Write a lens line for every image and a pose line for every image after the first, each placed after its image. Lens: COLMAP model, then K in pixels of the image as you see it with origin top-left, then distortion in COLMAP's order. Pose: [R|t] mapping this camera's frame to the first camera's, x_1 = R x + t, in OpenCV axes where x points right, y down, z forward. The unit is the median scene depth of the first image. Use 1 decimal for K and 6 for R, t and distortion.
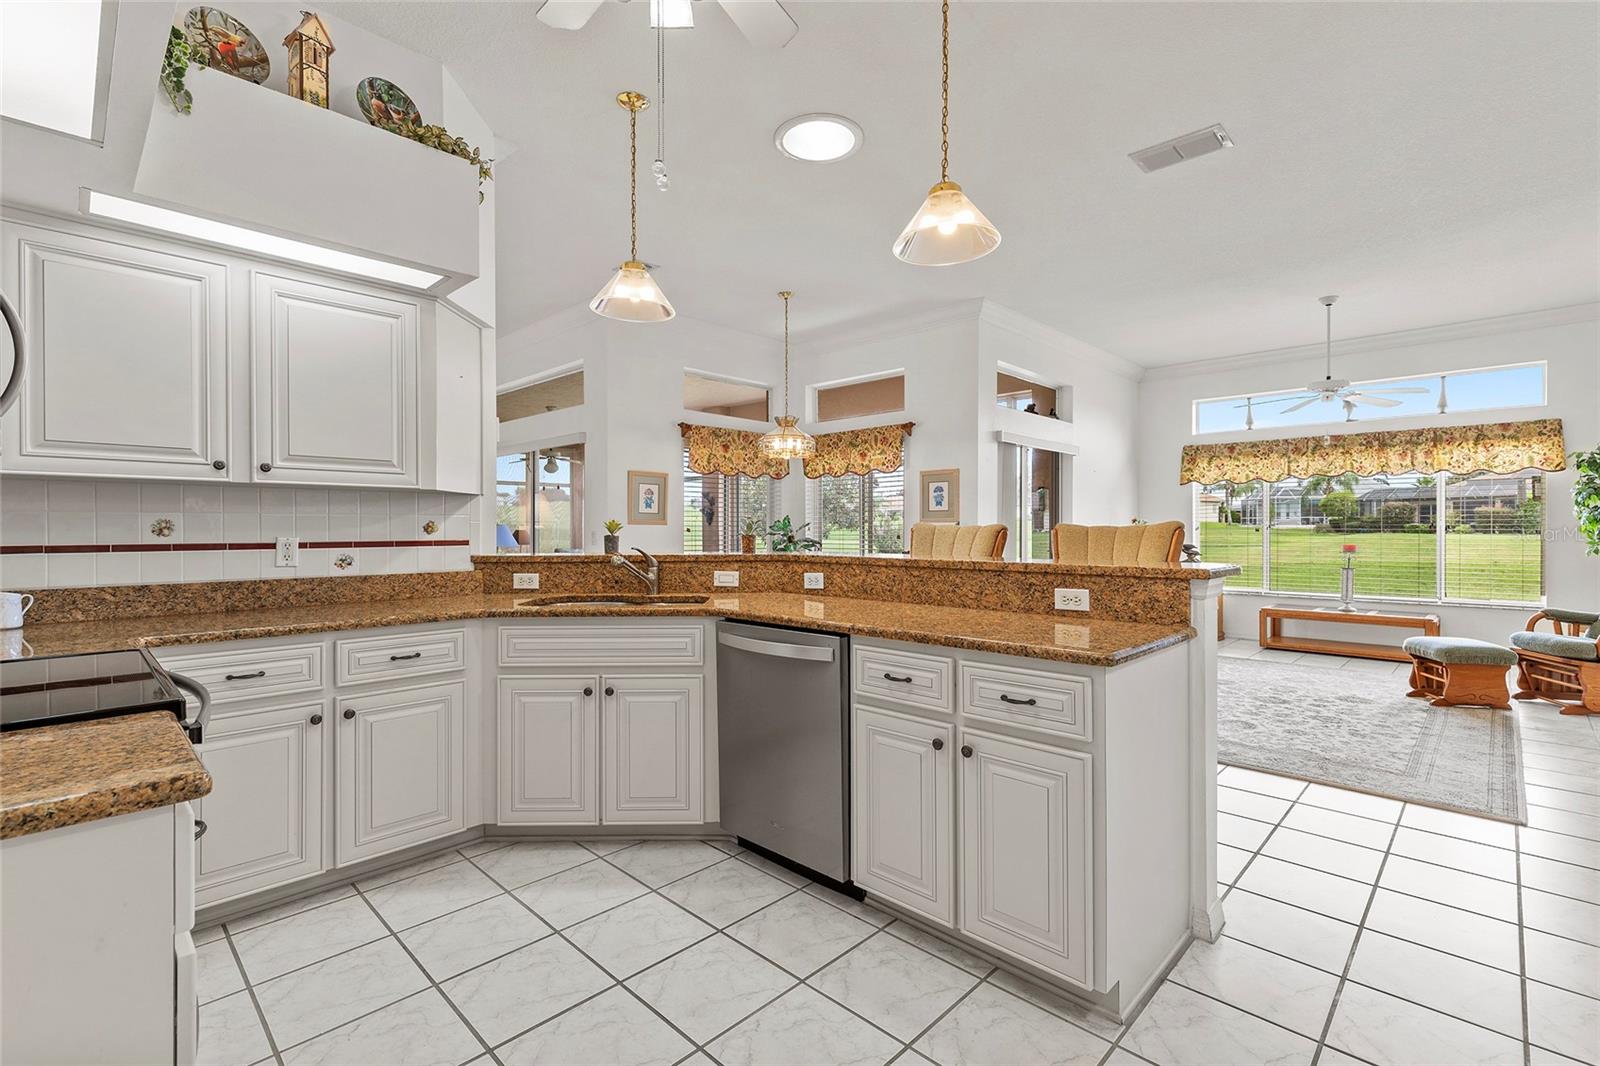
lens RADIAL K [[701.1, 0, 797.7], [0, 701.1, 530.3], [0, 0, 1]] dist [0.004411, 0.000074]
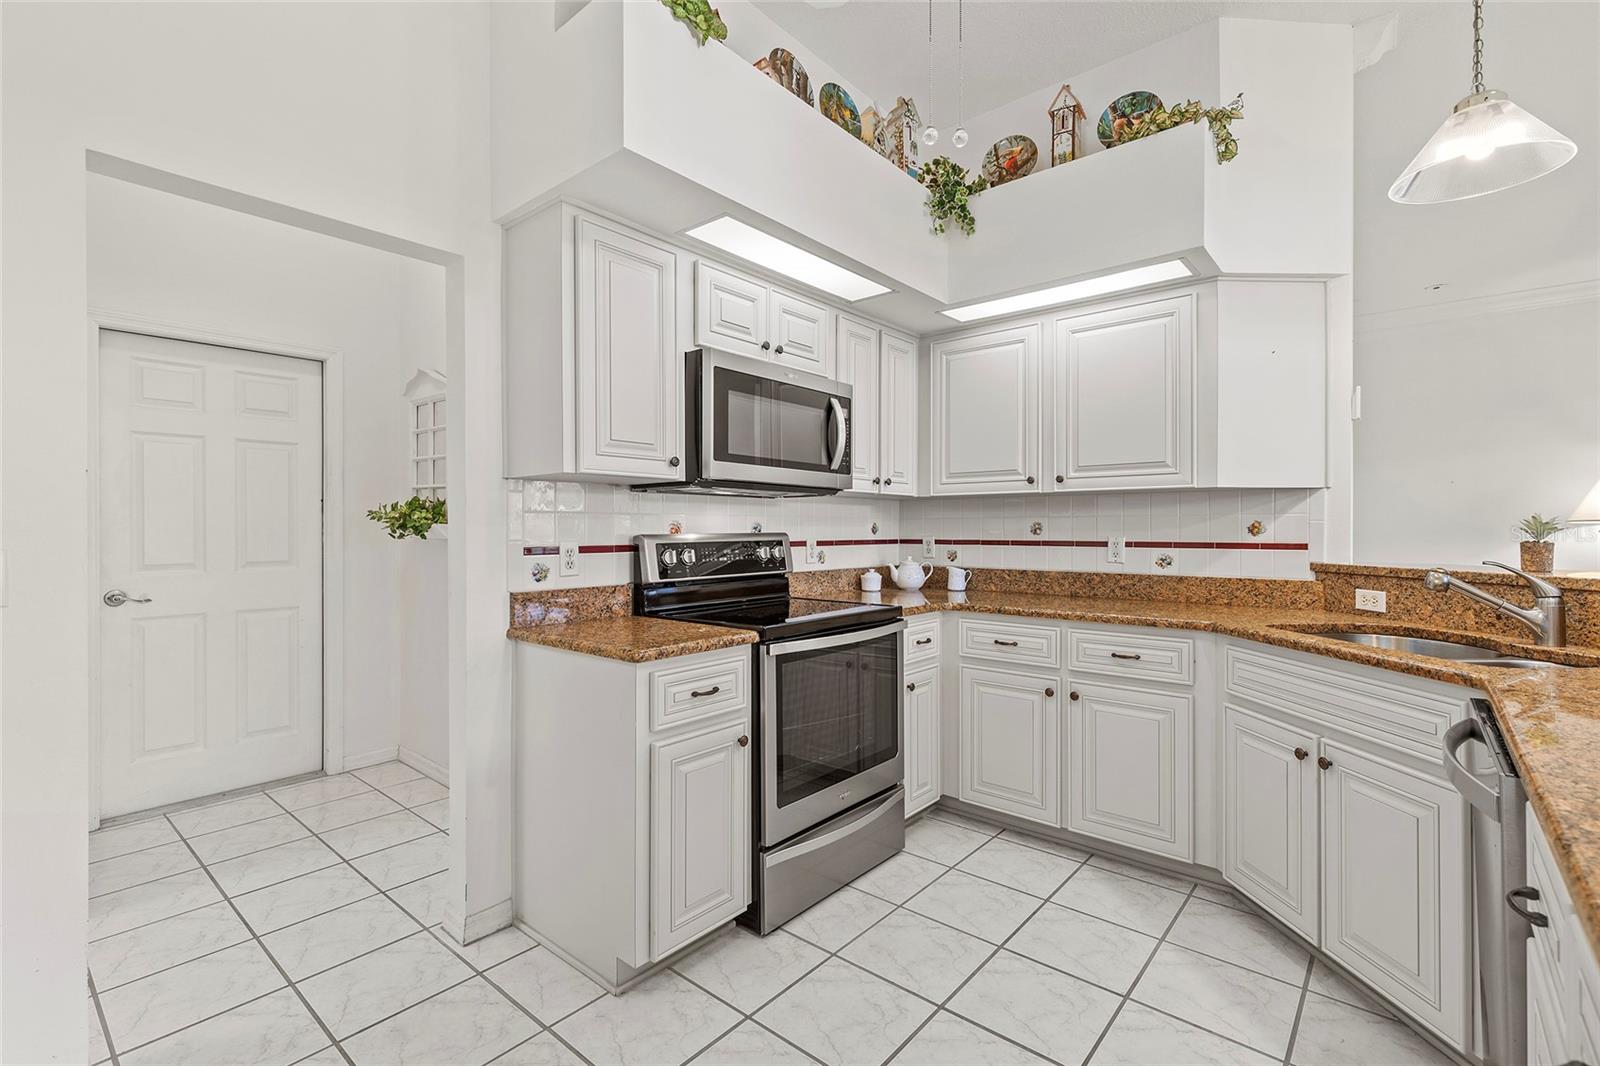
lens RADIAL K [[701.1, 0, 797.7], [0, 701.1, 530.3], [0, 0, 1]] dist [0.004411, 0.000074]
pose [[0.084165, 0.002897, -0.996448, 0.362657], [-0.004002, 0.999989, 0.002569, -0.001764], [0.996444, 0.003772, 0.084175, 0.393895]]
